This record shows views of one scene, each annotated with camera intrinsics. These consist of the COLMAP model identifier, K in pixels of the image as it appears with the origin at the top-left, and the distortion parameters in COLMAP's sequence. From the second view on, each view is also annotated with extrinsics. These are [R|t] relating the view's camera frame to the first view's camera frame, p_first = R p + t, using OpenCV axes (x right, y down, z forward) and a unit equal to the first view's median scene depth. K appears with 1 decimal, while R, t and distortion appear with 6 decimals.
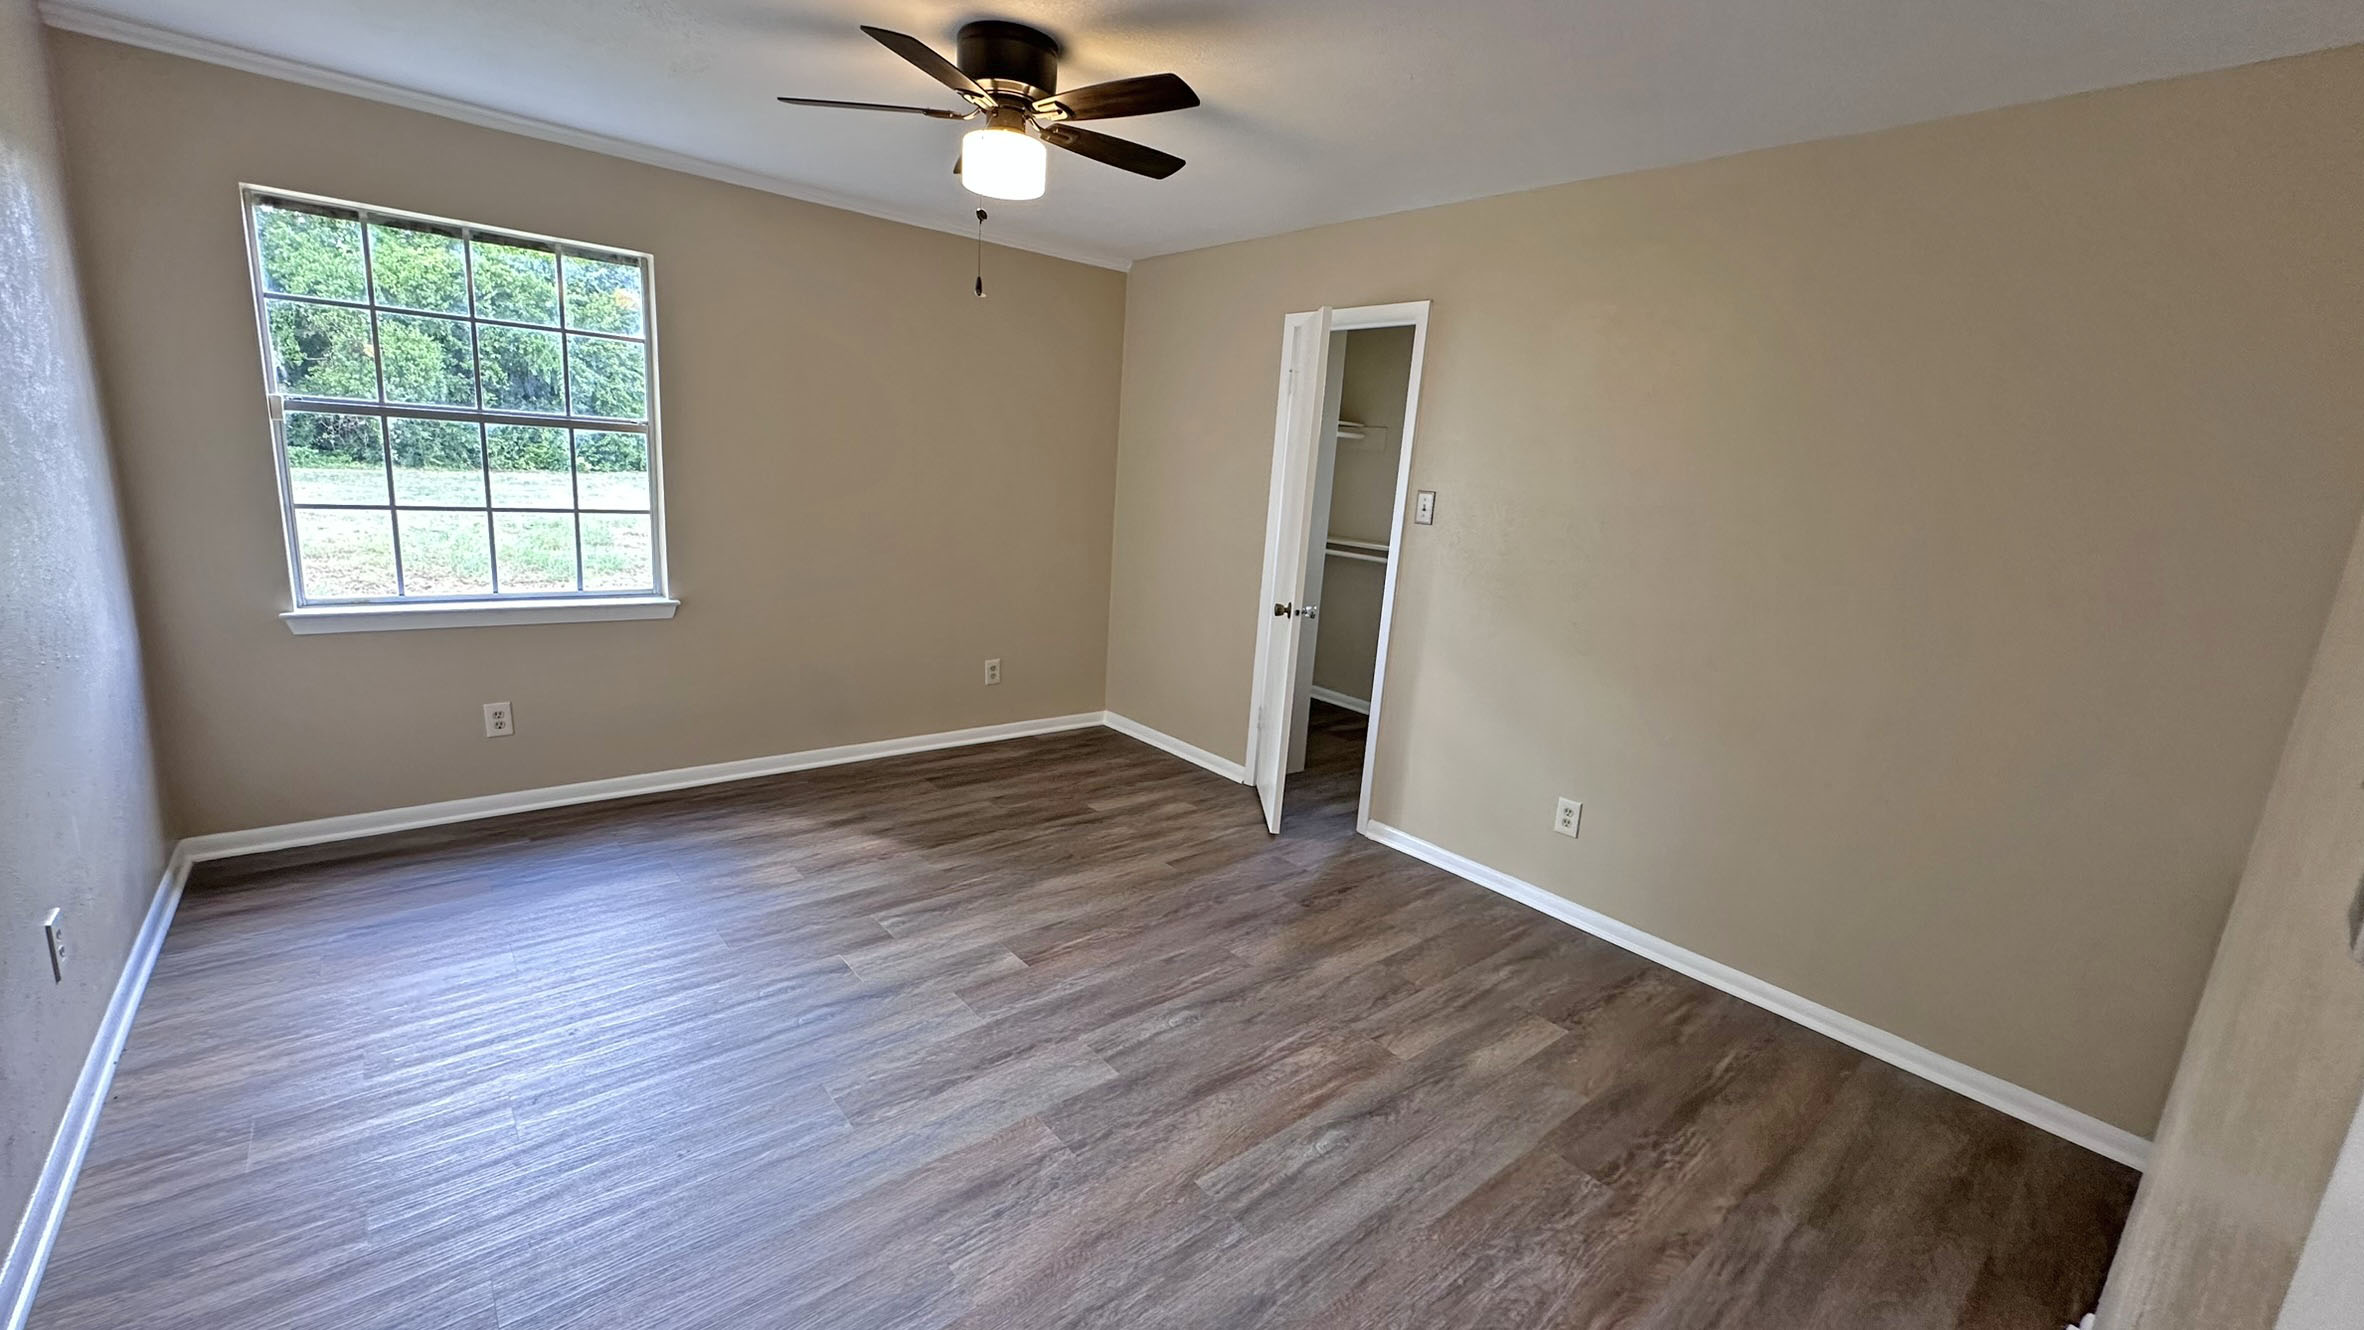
lens RADIAL K [[950.8, 0, 1182.0], [0, 950.8, 665.0], [0, 0, 1]] dist [-0.002213, -0.000216]
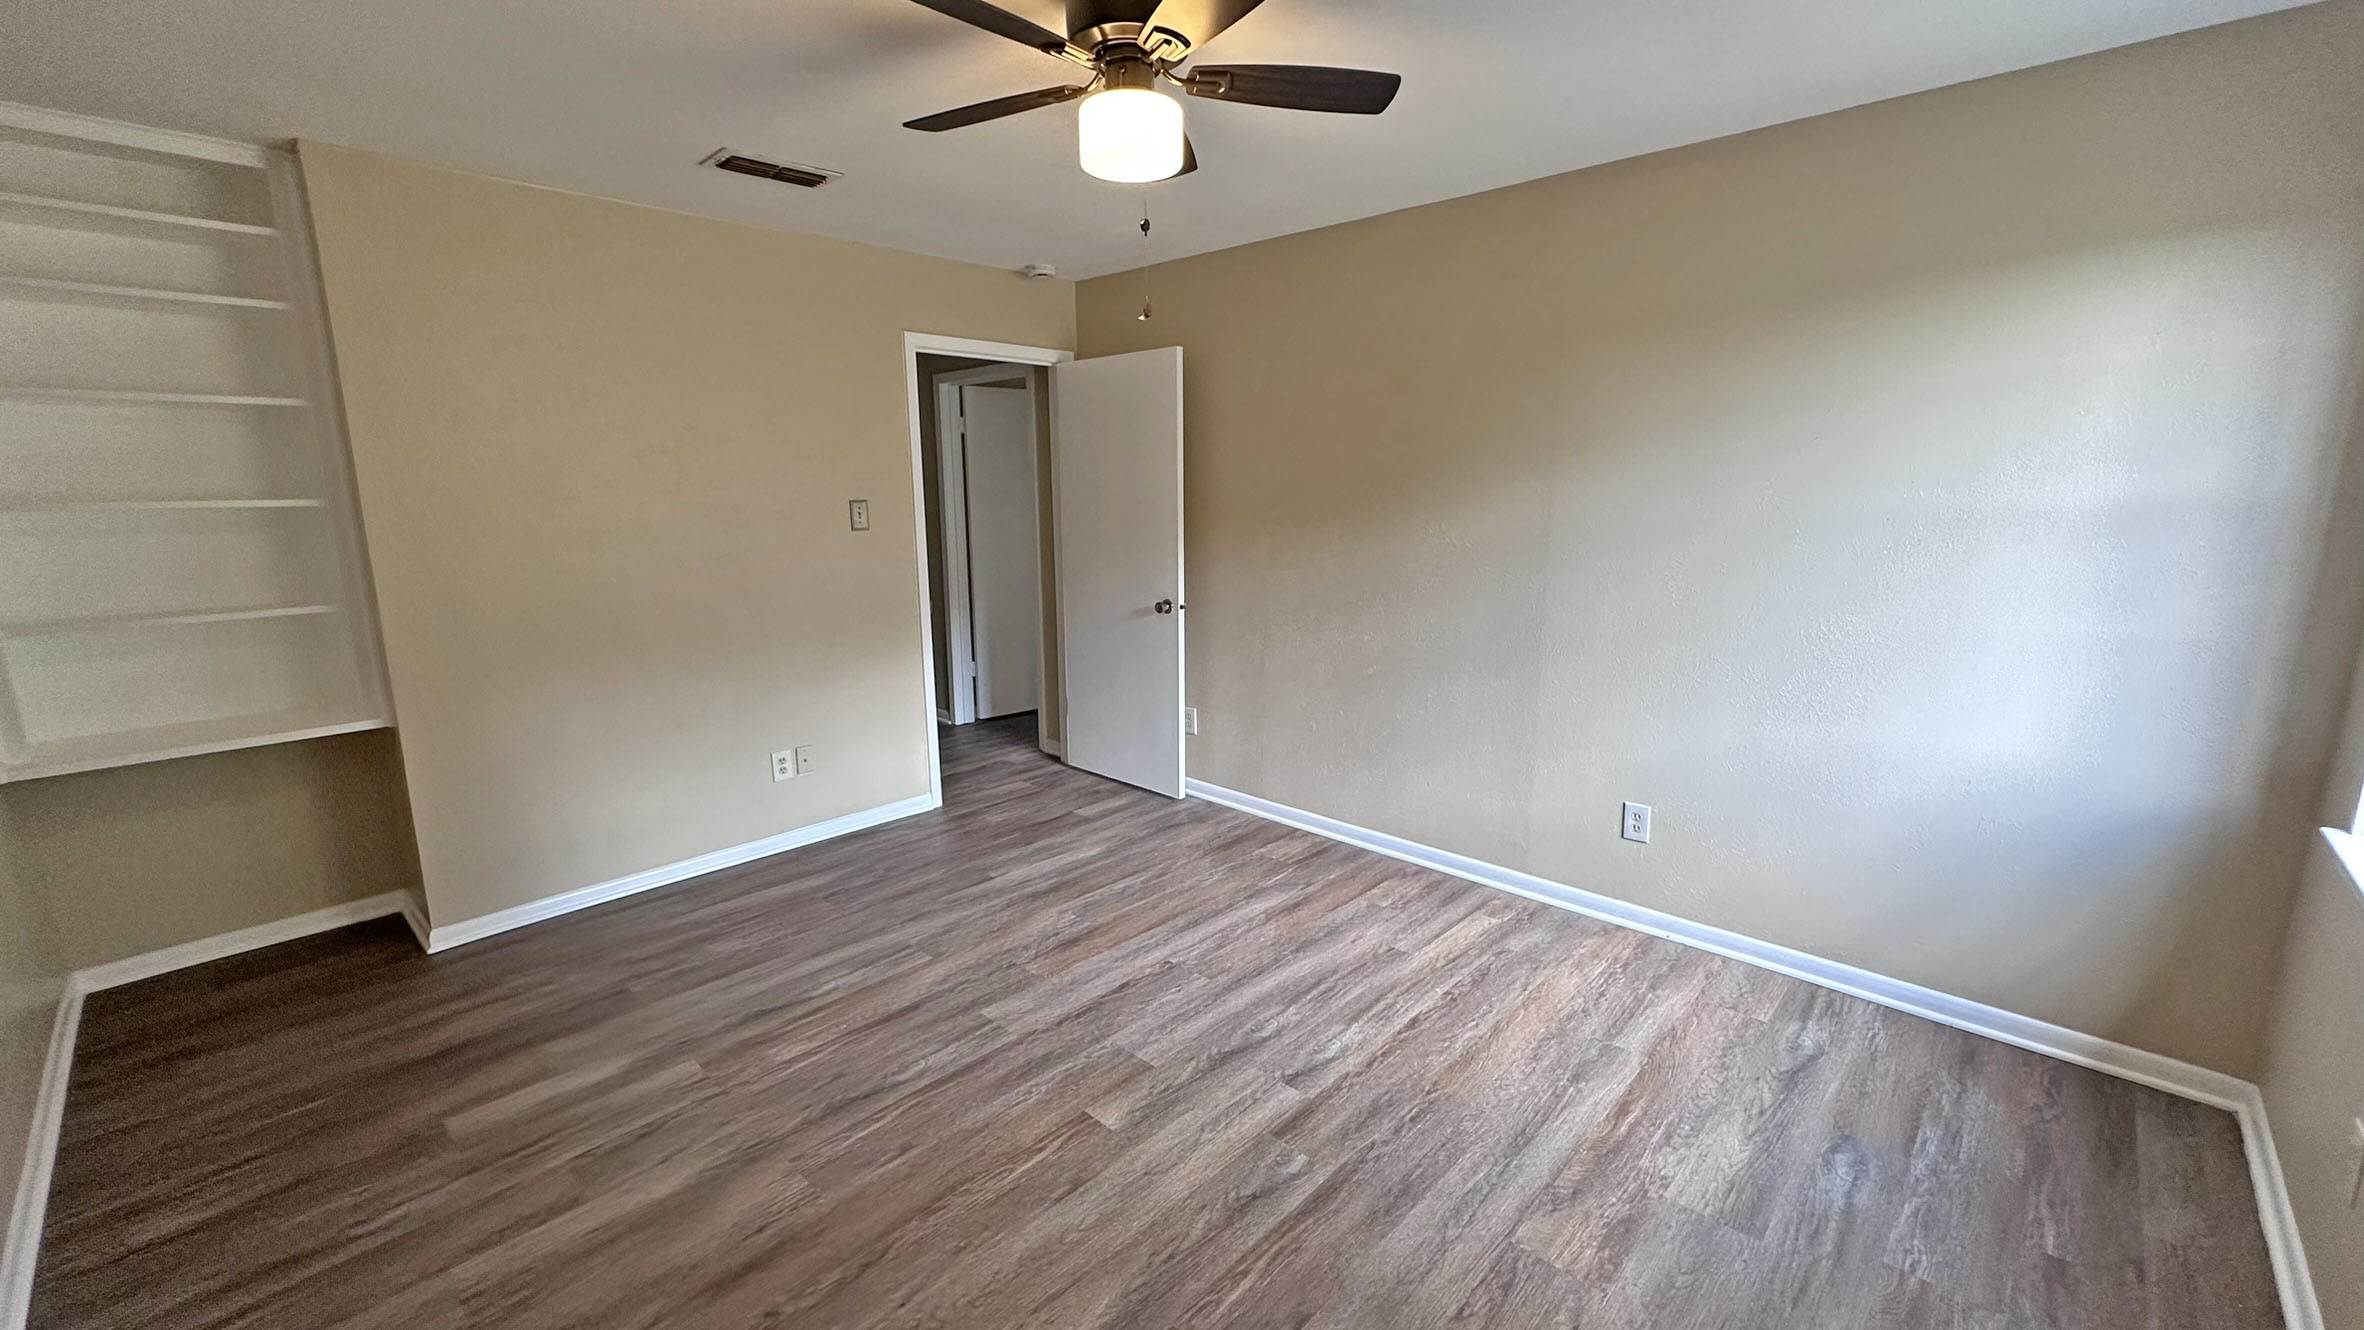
lens RADIAL K [[950.8, 0, 1182.0], [0, 950.8, 665.0], [0, 0, 1]] dist [-0.002213, -0.000216]
pose [[-0.992185, -0.040687, -0.117953, -0.142323], [-0.082892, 0.921515, 0.379394, -0.390759], [0.093260, 0.386206, -0.917686, 1.744973]]
